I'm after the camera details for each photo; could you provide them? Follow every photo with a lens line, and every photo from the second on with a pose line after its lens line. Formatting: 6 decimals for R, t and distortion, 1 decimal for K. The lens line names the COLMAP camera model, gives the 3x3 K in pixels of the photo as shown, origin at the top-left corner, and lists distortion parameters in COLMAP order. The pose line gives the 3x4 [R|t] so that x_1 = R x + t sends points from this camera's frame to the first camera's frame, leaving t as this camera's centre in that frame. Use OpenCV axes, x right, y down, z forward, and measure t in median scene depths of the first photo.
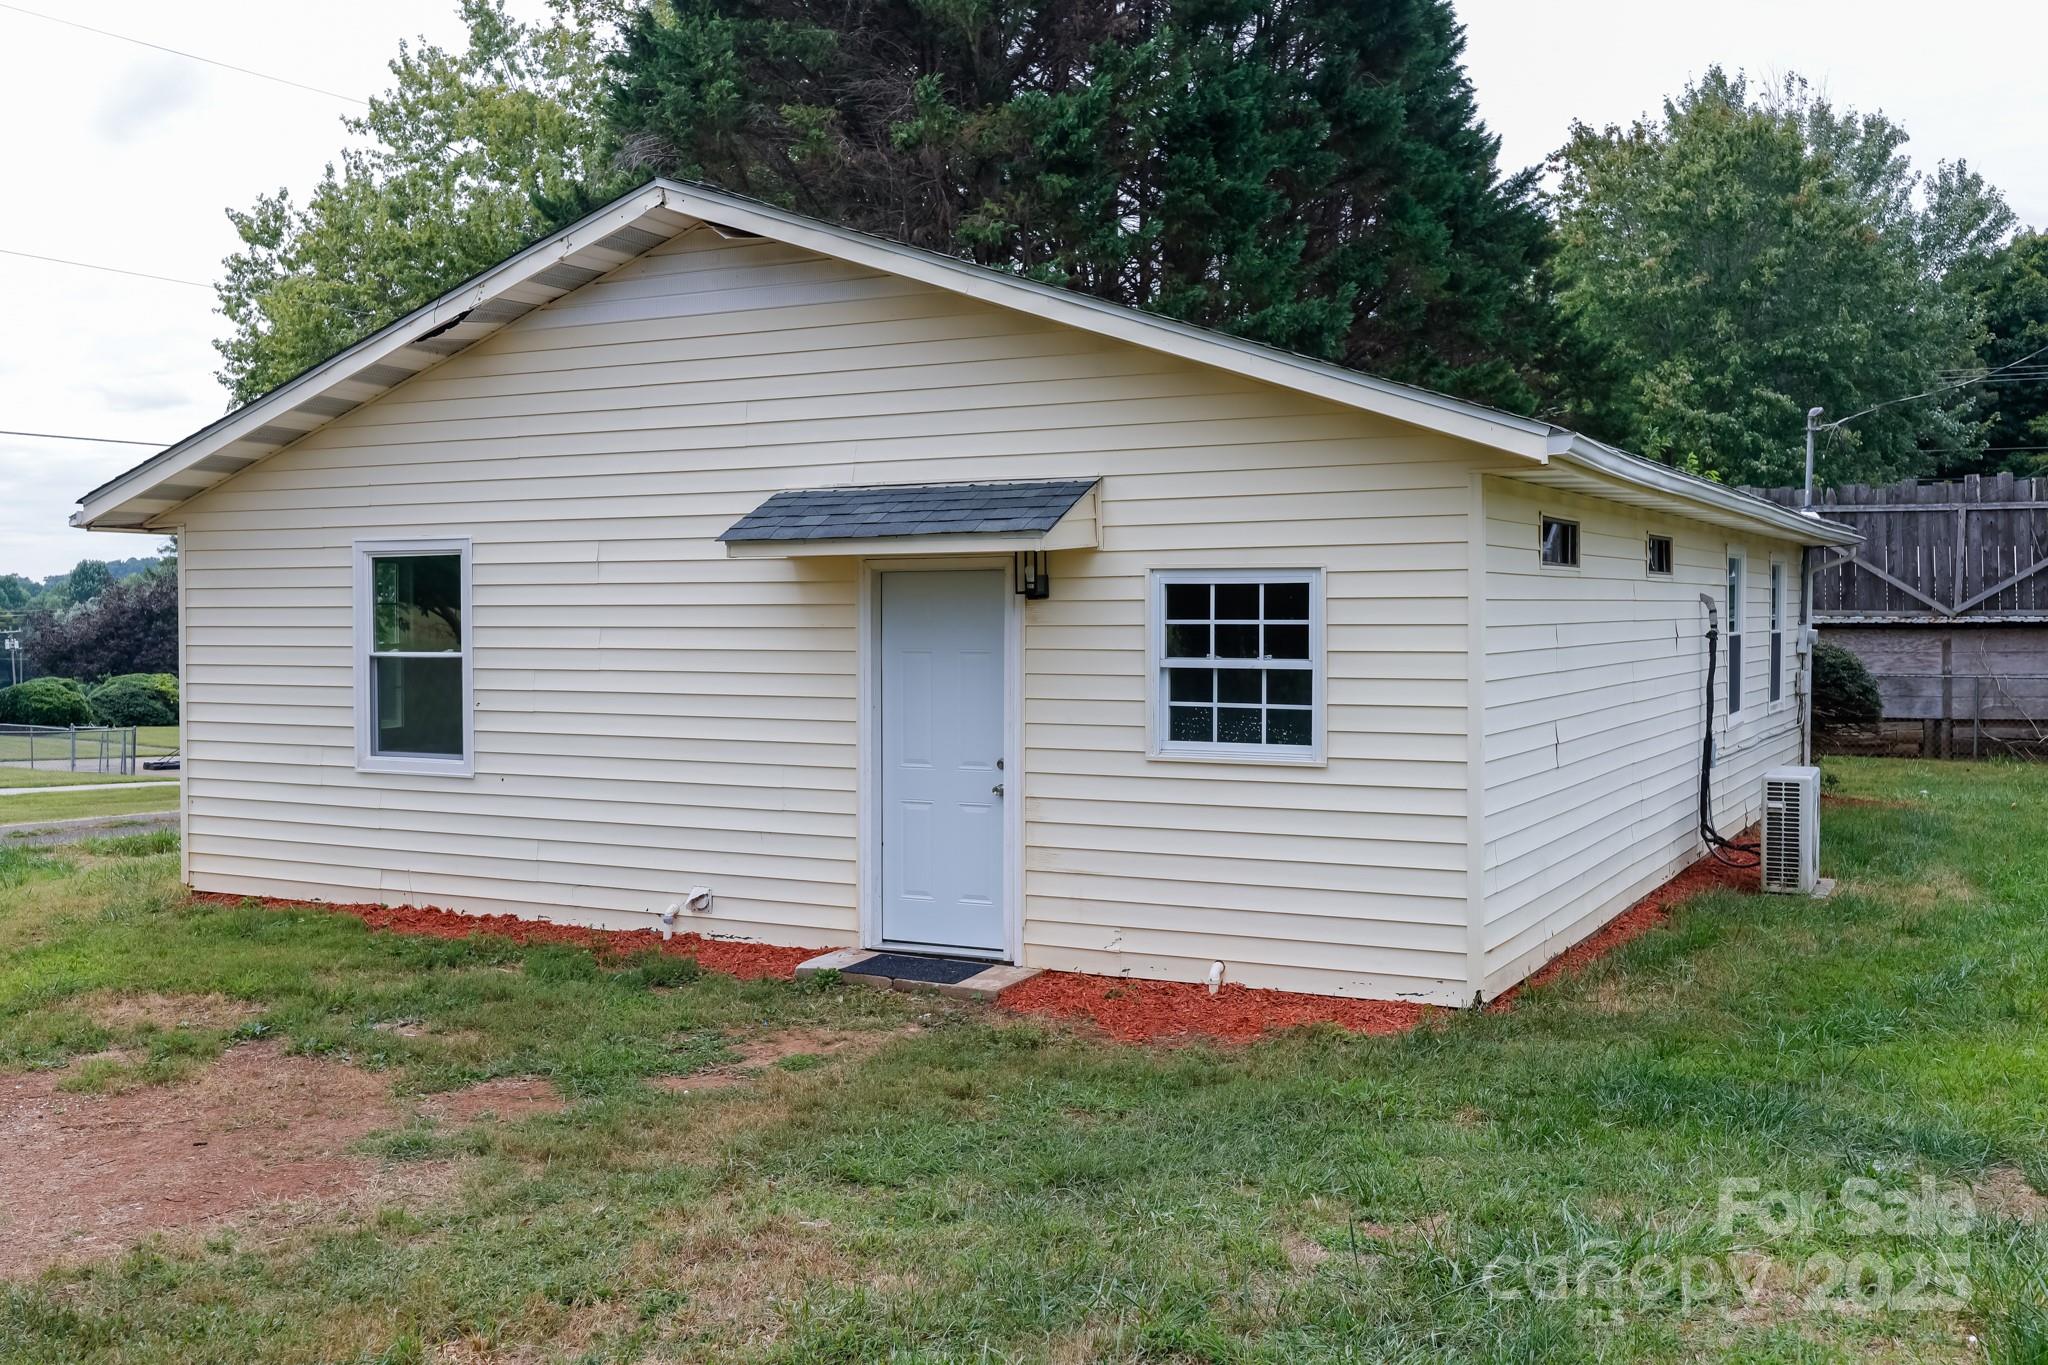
lens RADIAL K [[2019.4, 0, 1017.6], [0, 2019.4, 685.0], [0, 0, 1]] dist [-0.032736, 0.000000]
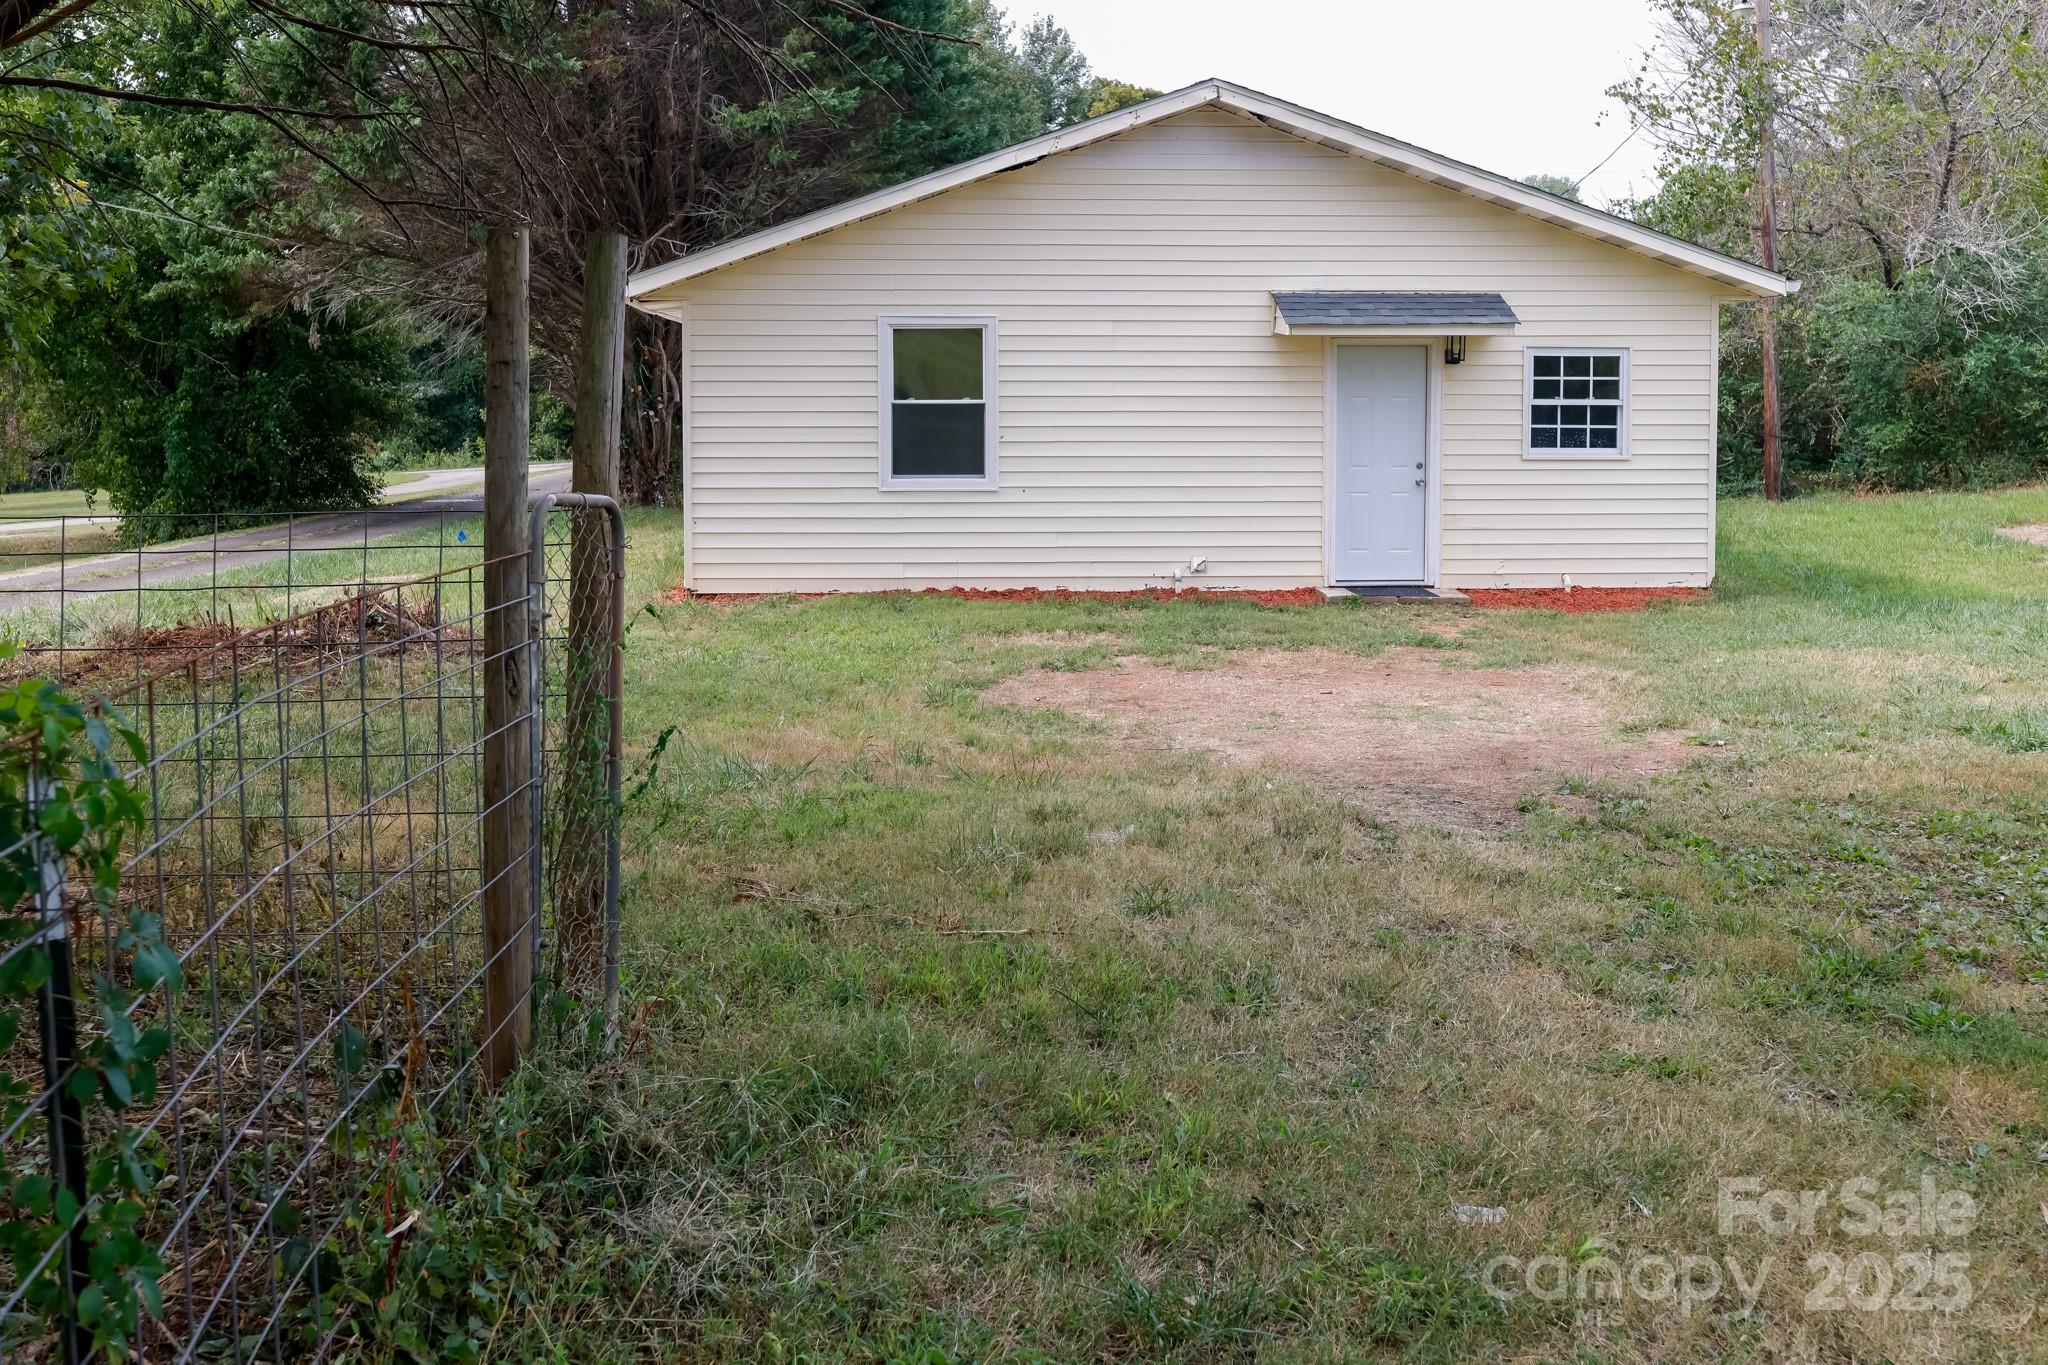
lens RADIAL K [[2019.4, 0, 1035.9], [0, 2019.4, 590.4], [0, 0, 1]] dist [-0.032736, 0.000000]
pose [[0.847633, -0.048672, 0.528345, -1.102013], [0.017146, 0.997776, 0.064409, 0.028630], [-0.530305, -0.045537, 0.846583, -0.210965]]
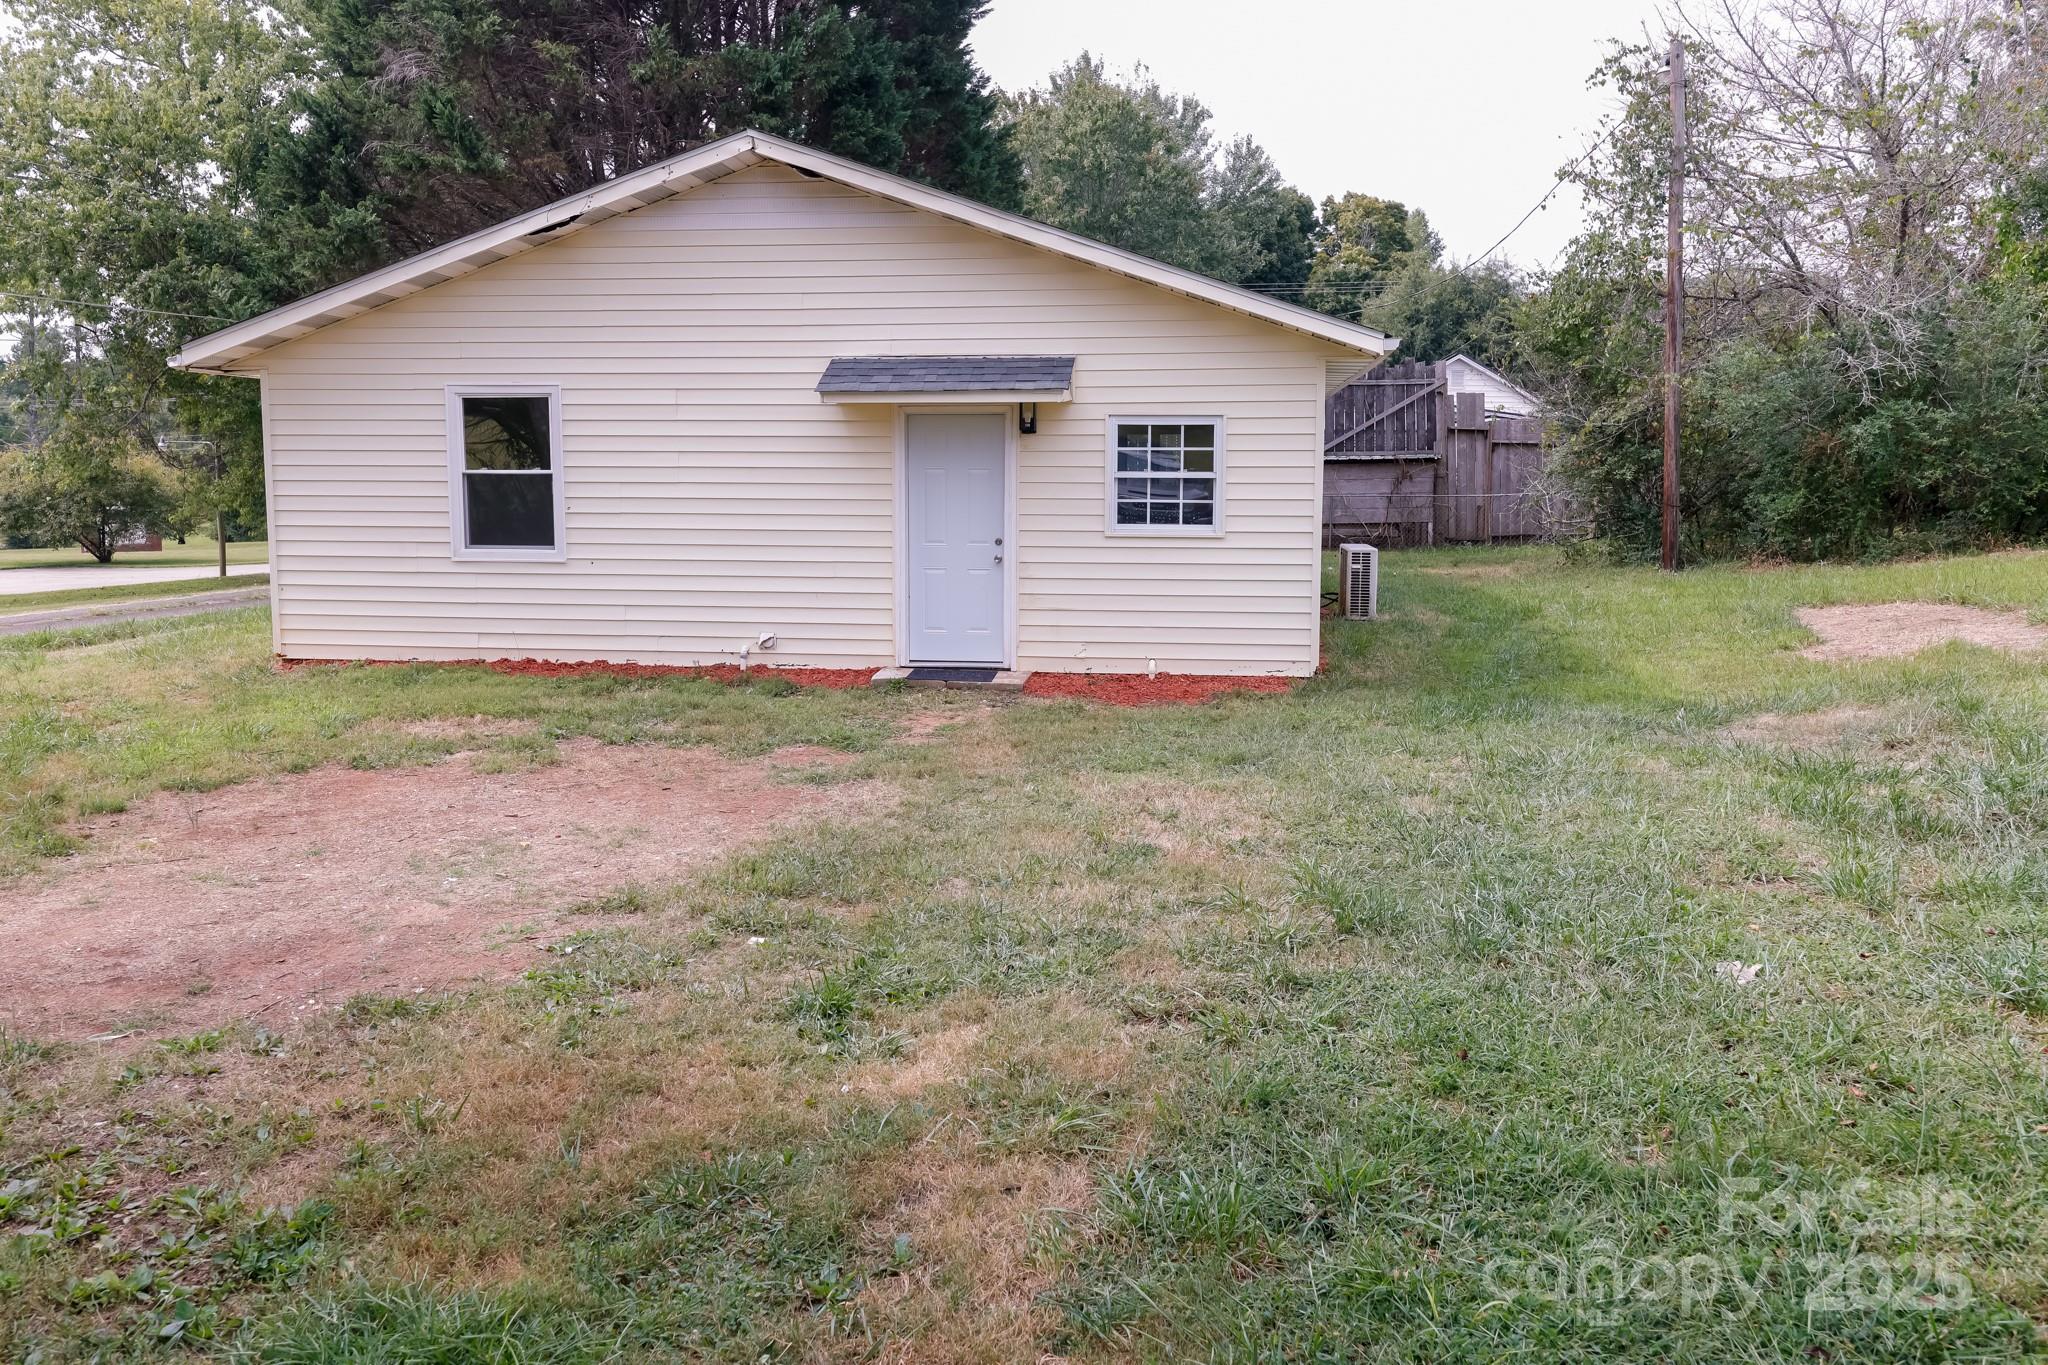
lens RADIAL K [[1616.2, 0, 1012.9], [0, 1616.2, 678.0], [0, 0, 1]] dist [0.004353, -0.009011]
pose [[0.931203, -0.044500, 0.361774, -0.435678], [0.008408, 0.994878, 0.100733, 0.018036], [-0.364403, -0.090761, 0.926808, -0.152780]]
